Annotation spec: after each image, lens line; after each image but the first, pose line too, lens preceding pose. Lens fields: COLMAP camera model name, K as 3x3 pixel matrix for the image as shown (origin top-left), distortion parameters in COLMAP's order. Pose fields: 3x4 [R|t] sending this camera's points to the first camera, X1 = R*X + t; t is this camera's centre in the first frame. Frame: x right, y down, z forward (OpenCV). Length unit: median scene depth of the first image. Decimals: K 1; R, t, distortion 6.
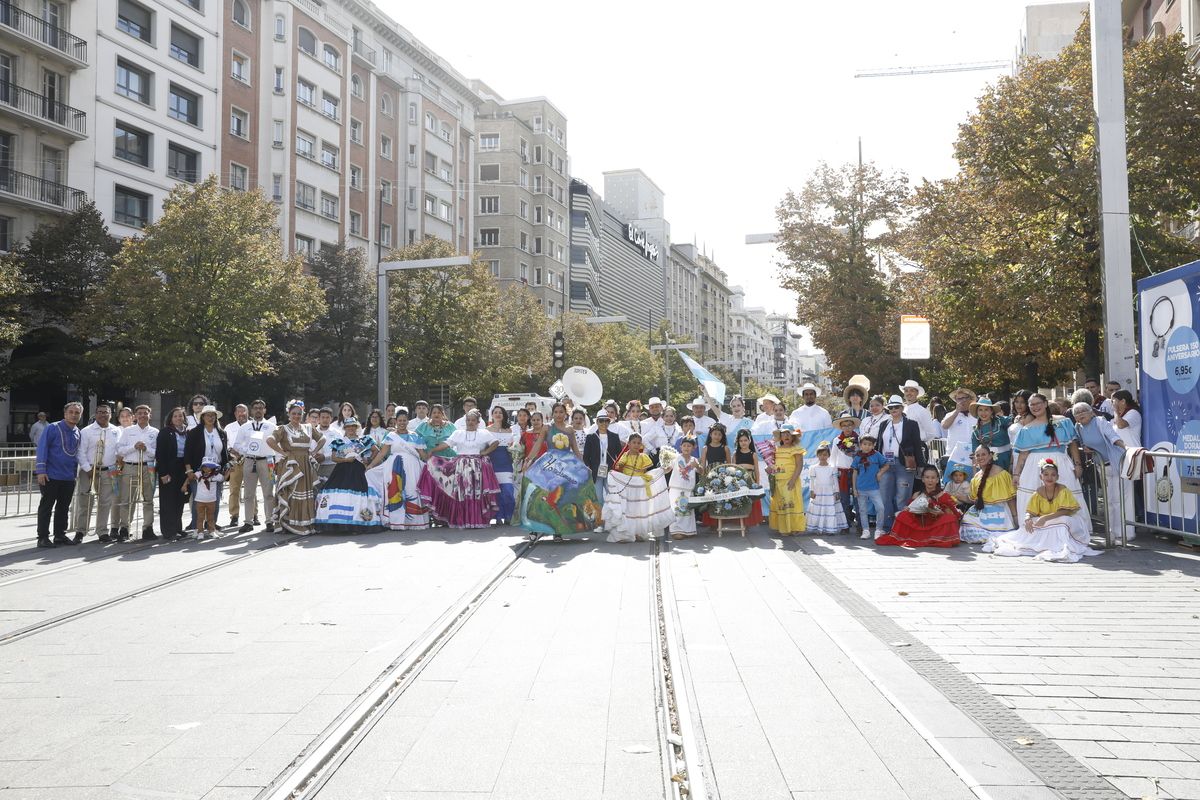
lens RADIAL K [[938.6, 0, 597.1], [0, 938.6, 402.3], [0, 0, 1]] dist [-0.083603, 0.105899]
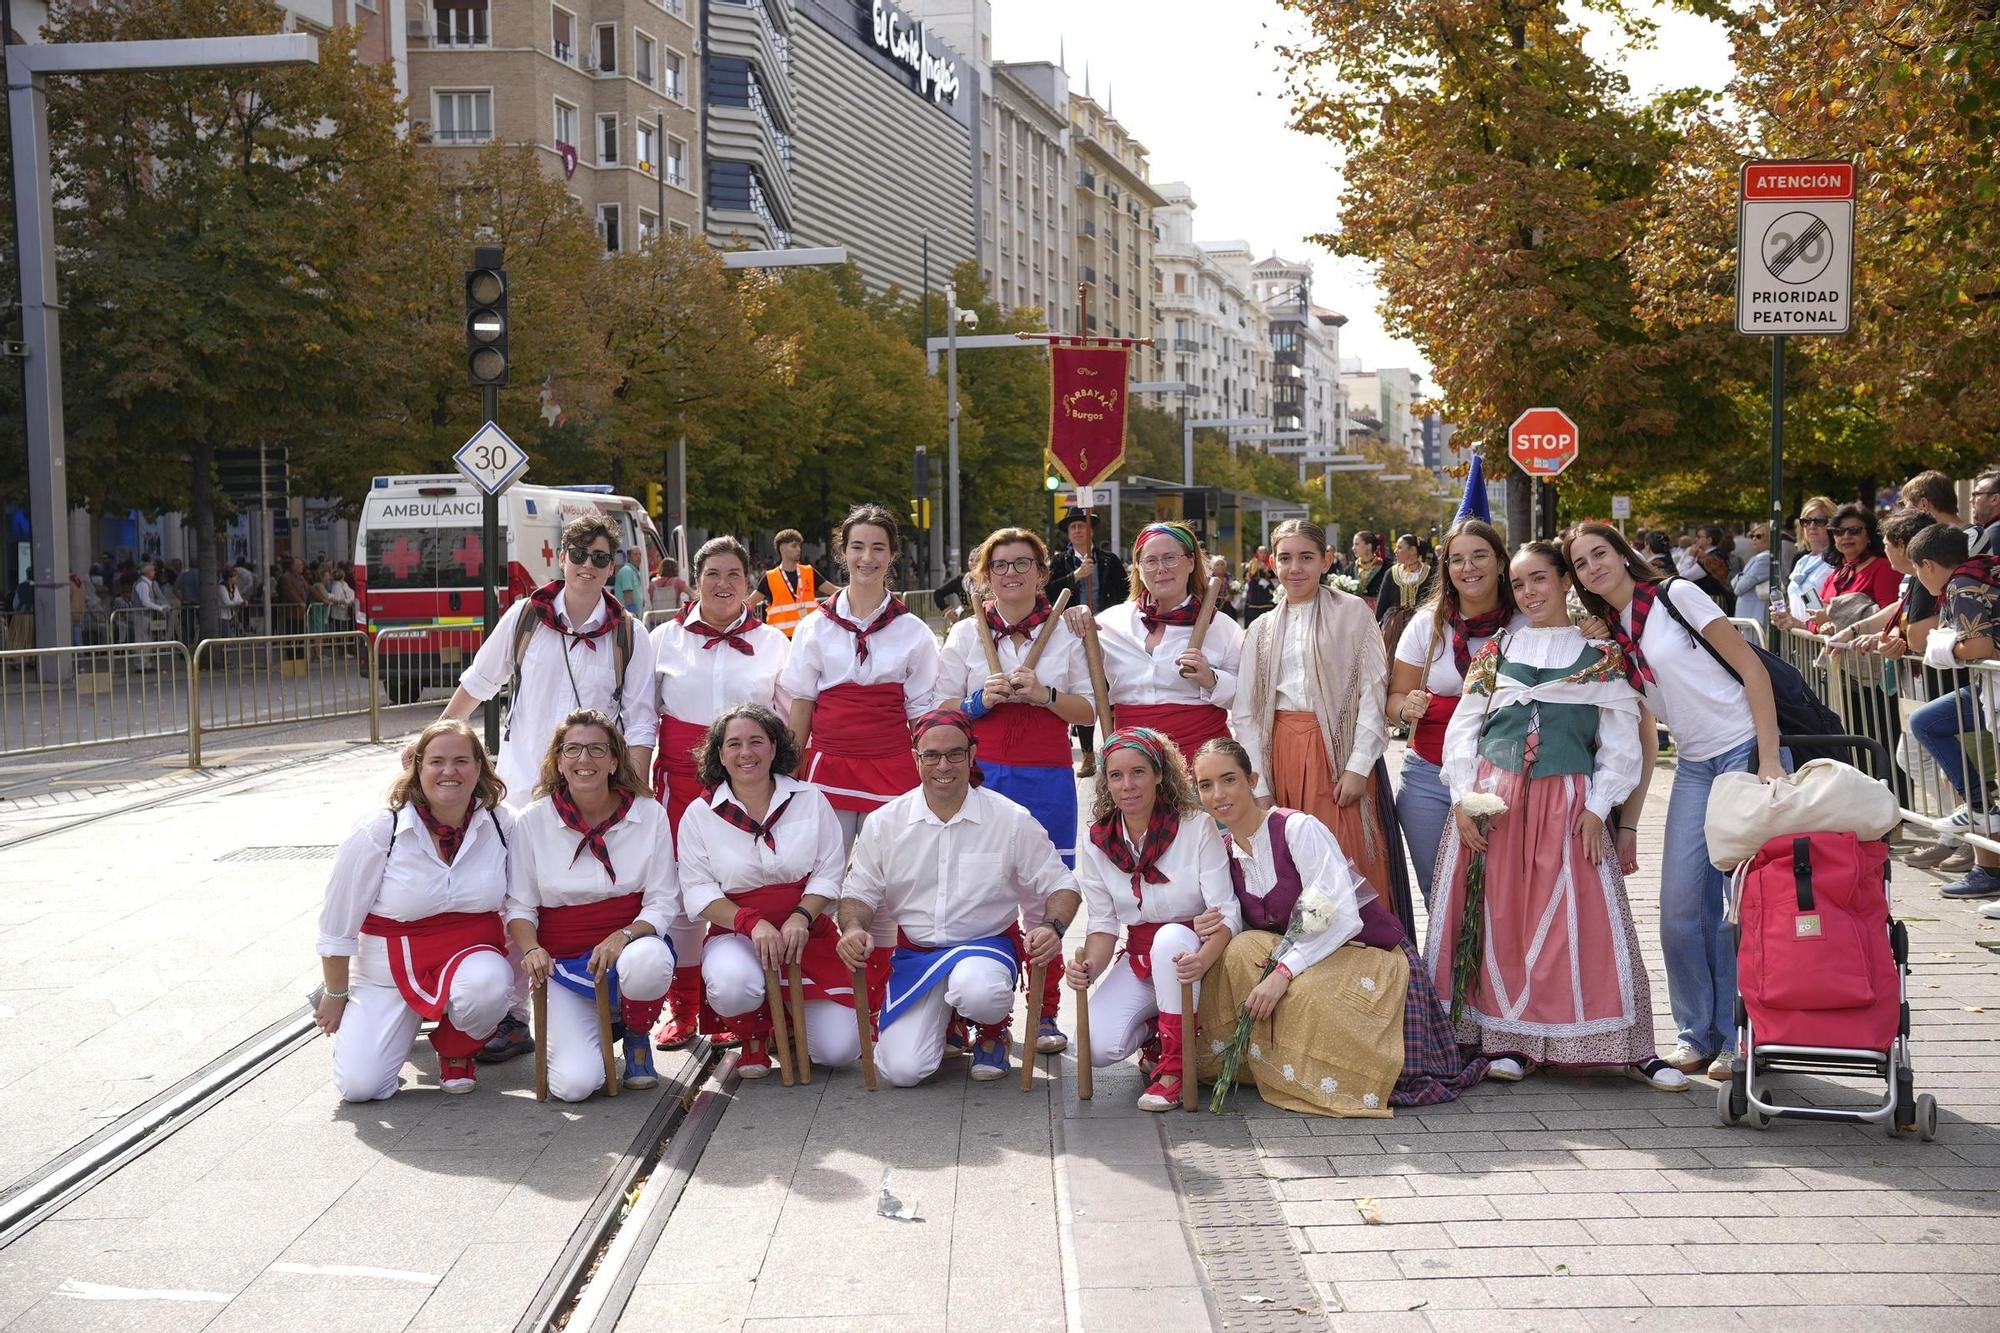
lens RADIAL K [[2443.7, 0, 996.4], [0, 2443.7, 672.9], [0, 0, 1]] dist [-0.029638, 0.574510]
pose [[0.997249, -0.009523, 0.073516, 0.017809], [0.004204, 0.997384, 0.072165, -0.000677], [-0.074011, -0.071657, 0.994680, 0.087124]]
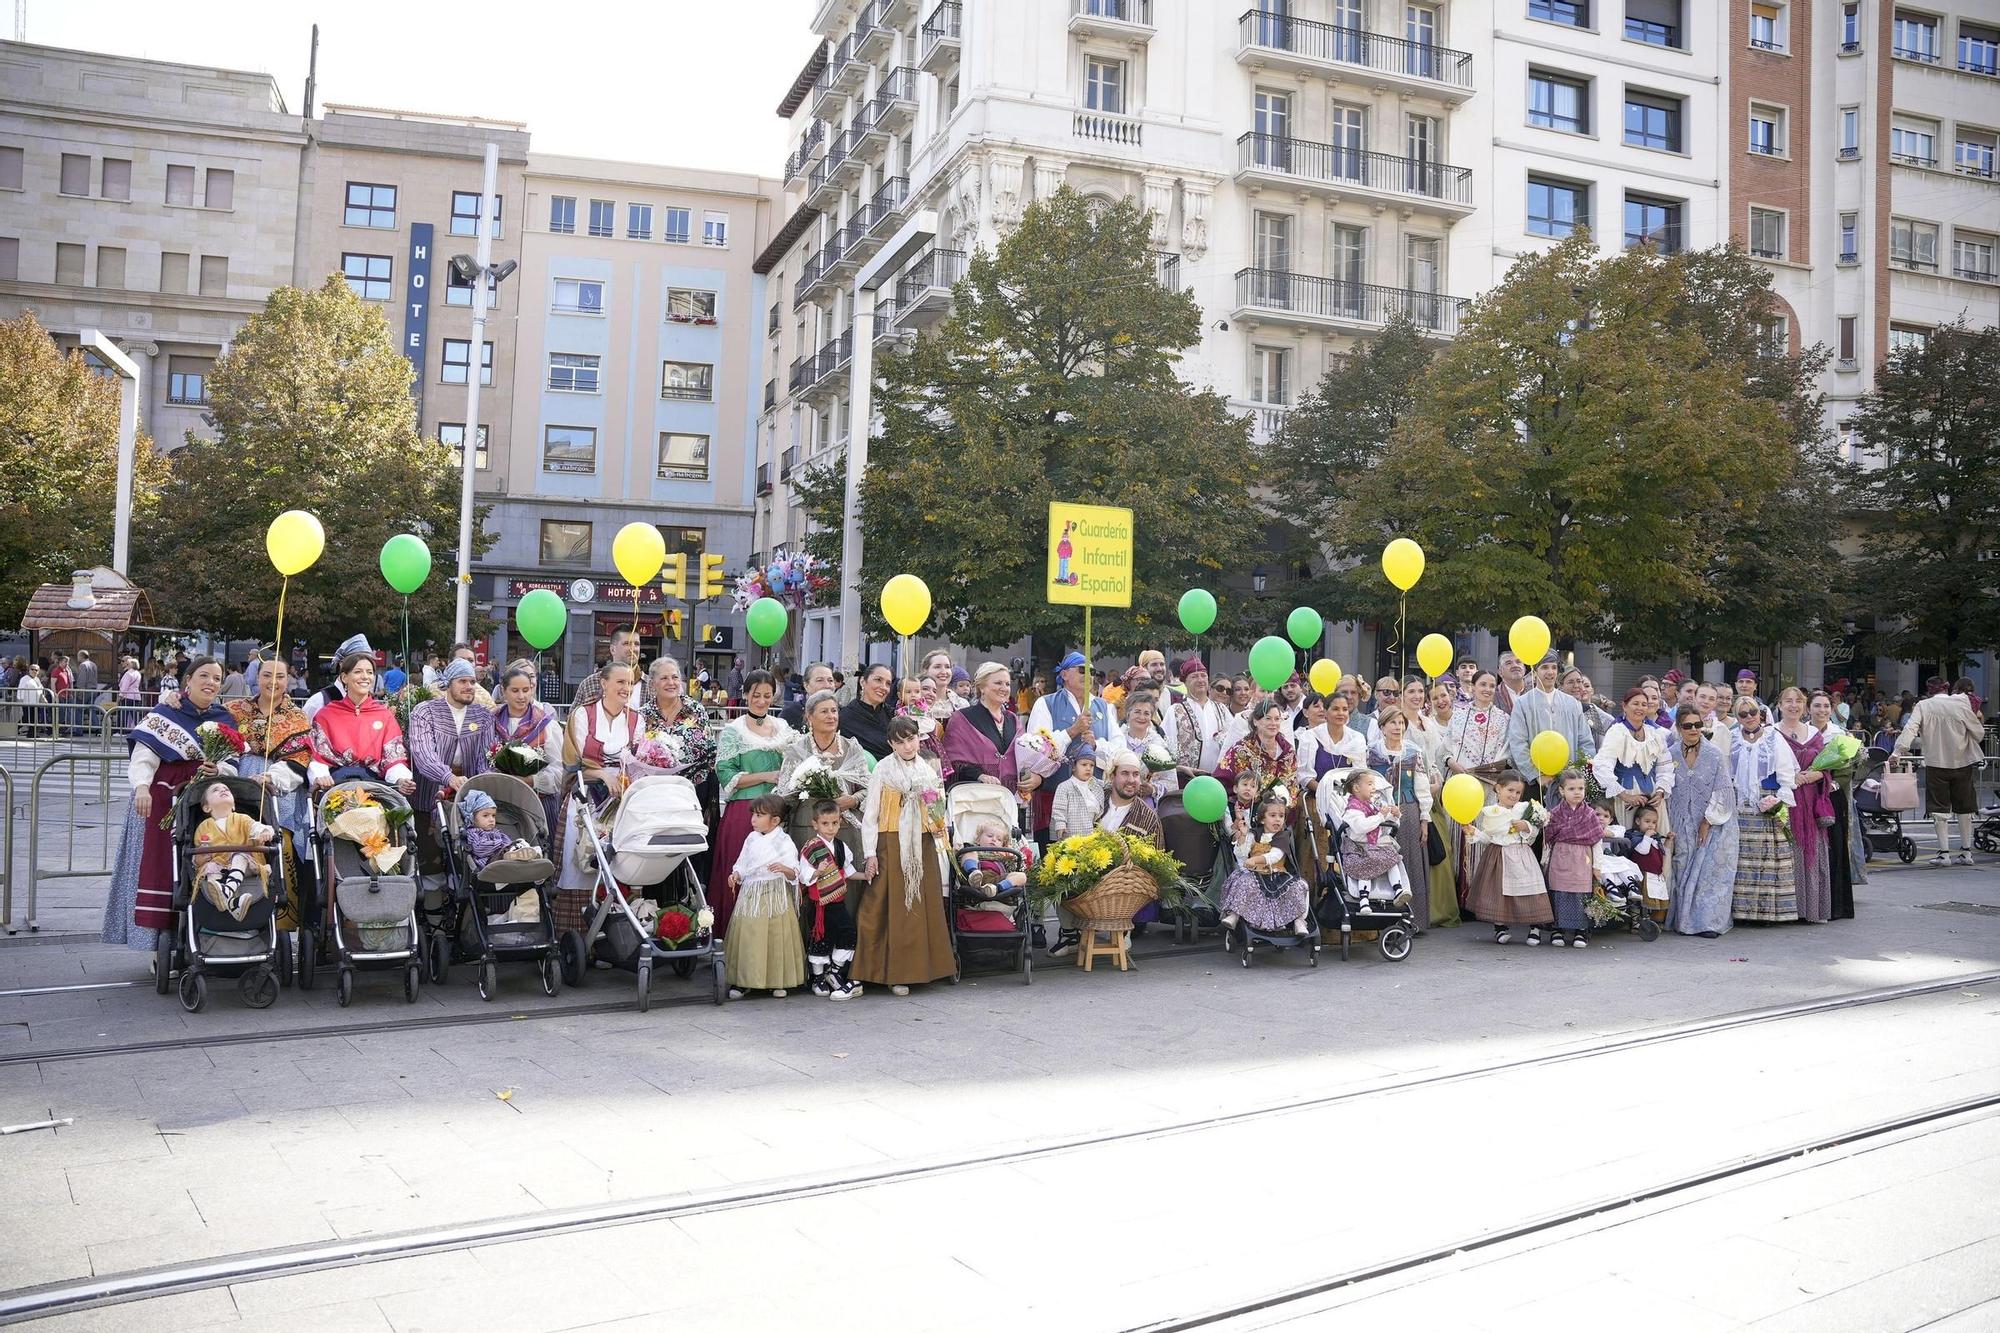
lens RADIAL K [[1606.7, 0, 993.6], [0, 1606.7, 669.3], [0, 0, 1]] dist [-0.201733, 0.187380]
pose [[0.589698, 0.014442, -0.807494, 0.048700], [-0.005326, 0.999888, 0.013993, -0.001311], [0.807606, -0.003951, 0.589709, 0.093342]]
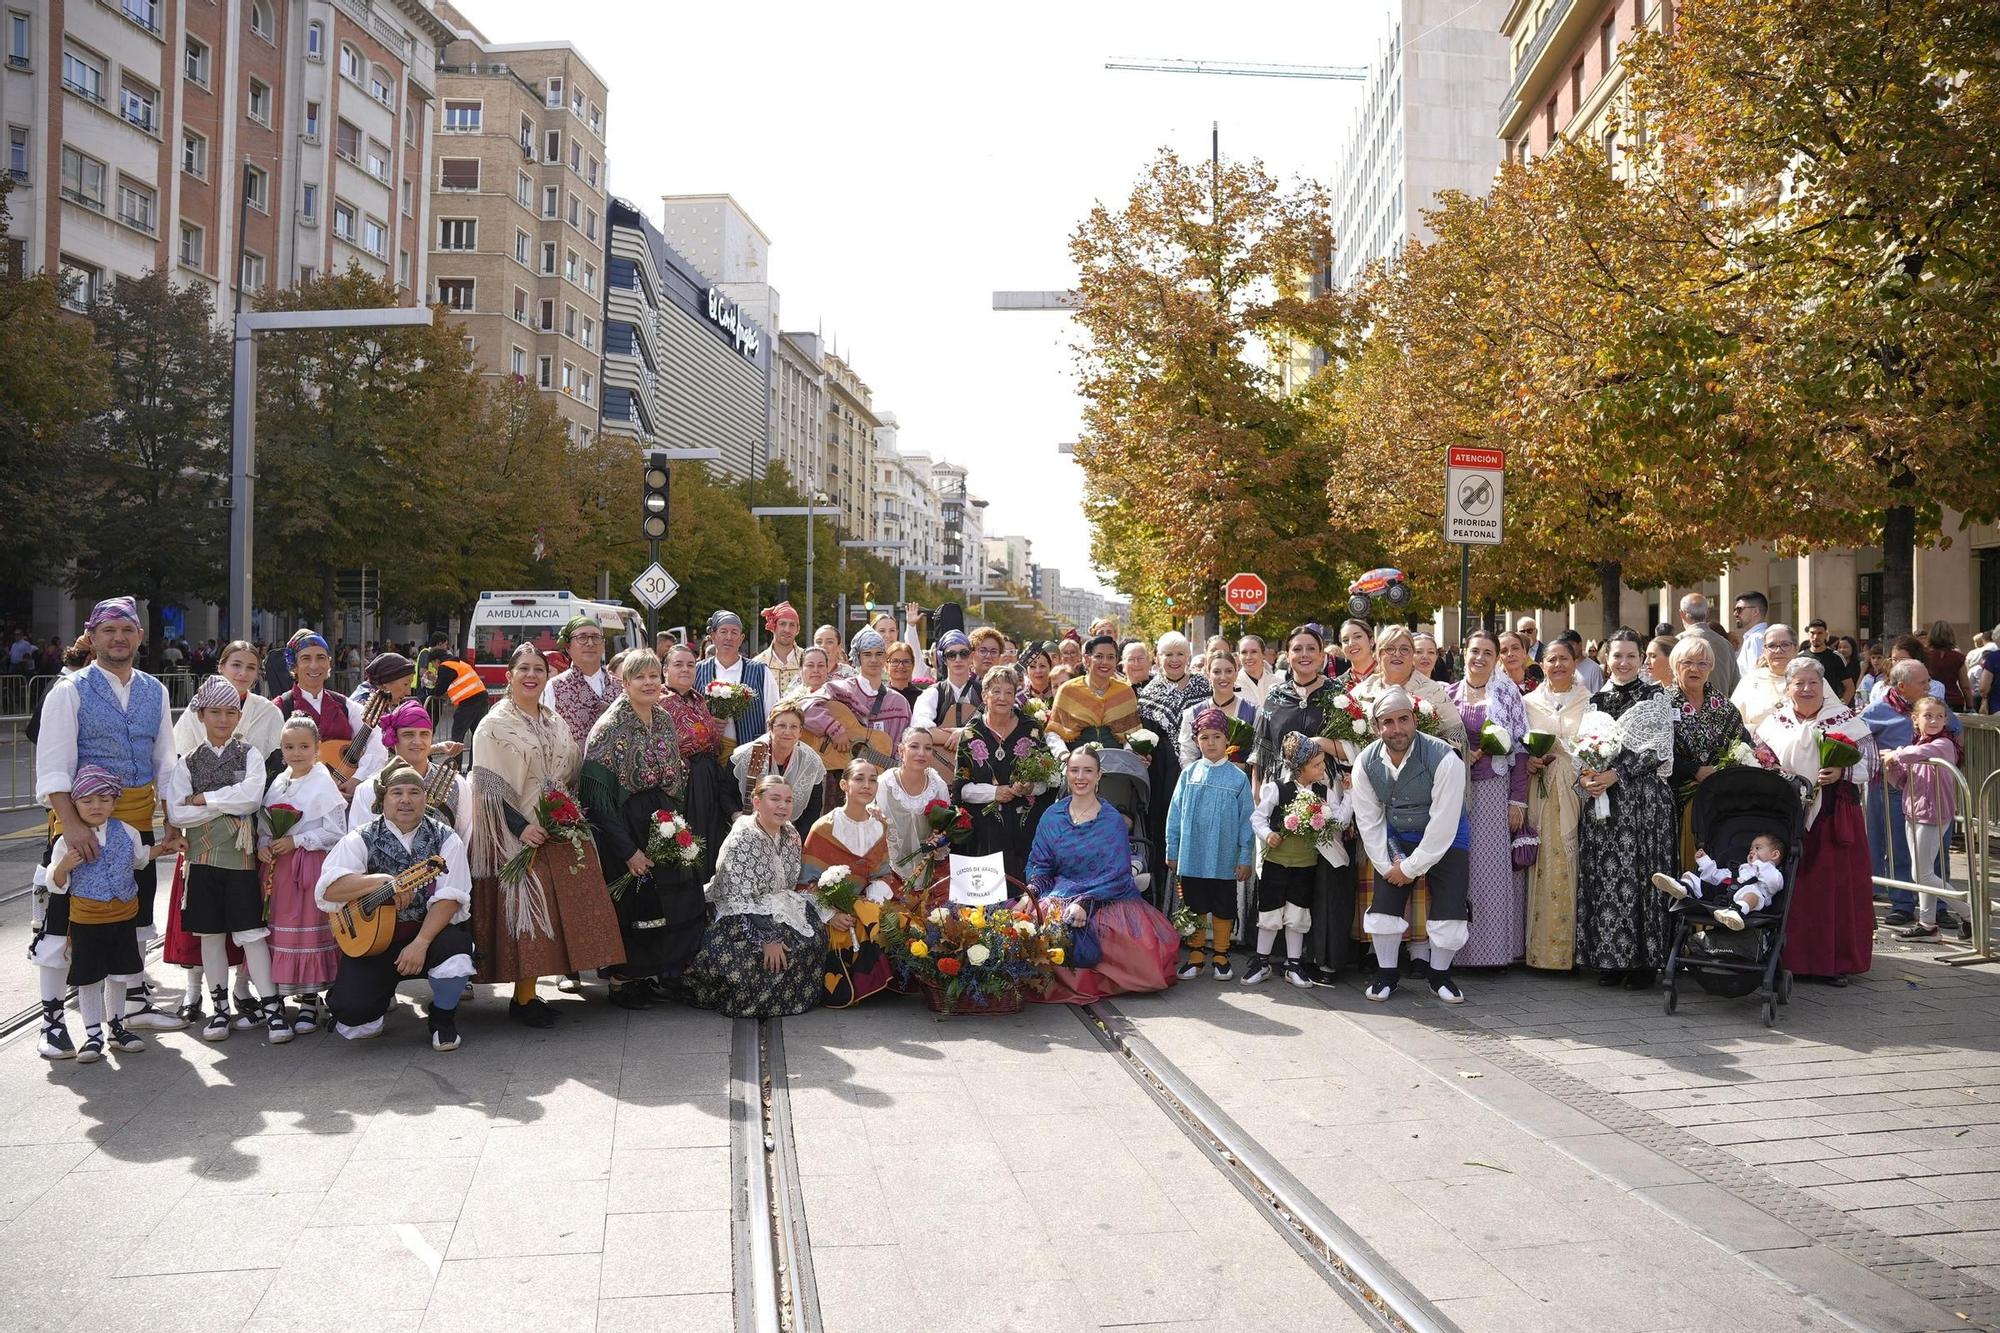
lens RADIAL K [[1606.7, 0, 993.6], [0, 1606.7, 669.3], [0, 0, 1]] dist [-0.201733, 0.187380]
pose [[0.974065, 0.018079, 0.225543, -0.017487], [-0.026230, 0.999105, 0.033194, -0.001206], [-0.224741, -0.038249, 0.973668, 0.079390]]
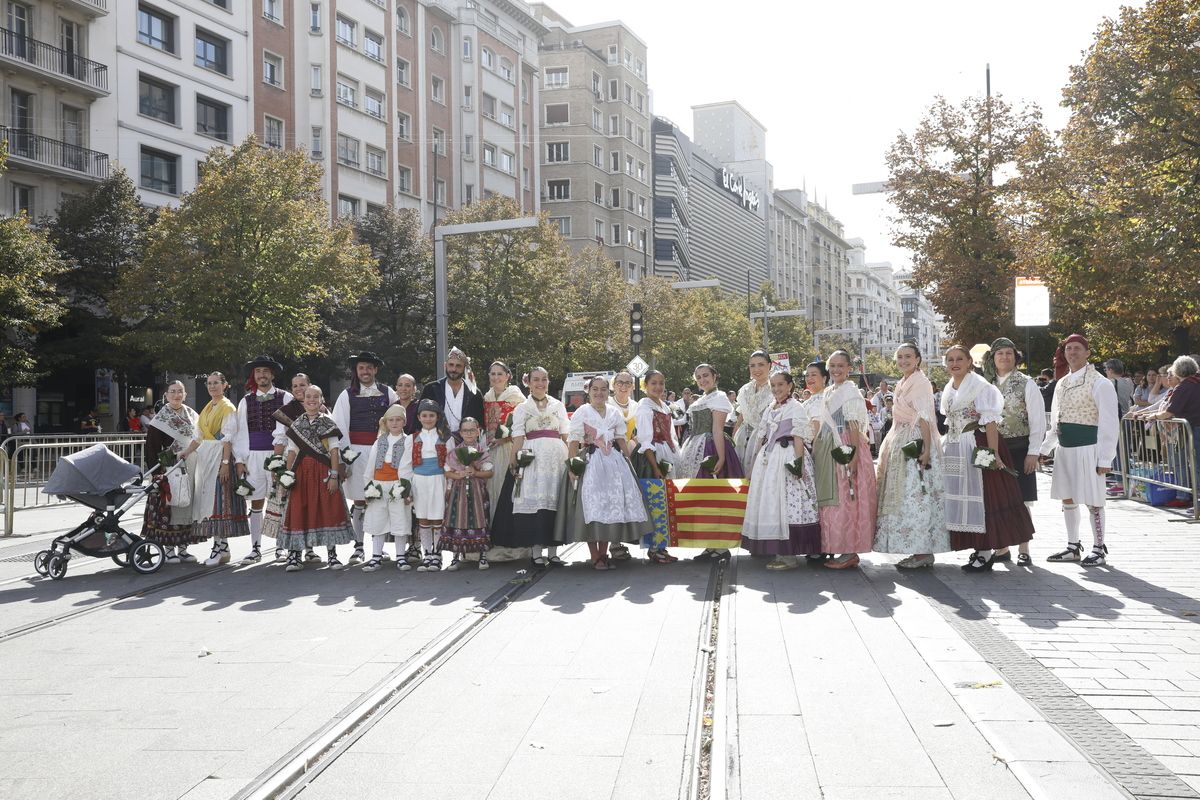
lens RADIAL K [[1121.4, 0, 598.7], [0, 1121.4, 400.5], [0, 0, 1]] dist [-0.037008, 0.118532]
pose [[0.996553, -0.014291, -0.081720, 0.003395], [0.015656, 0.999748, 0.016091, 0.000399], [0.081470, -0.017315, 0.996525, -0.029932]]
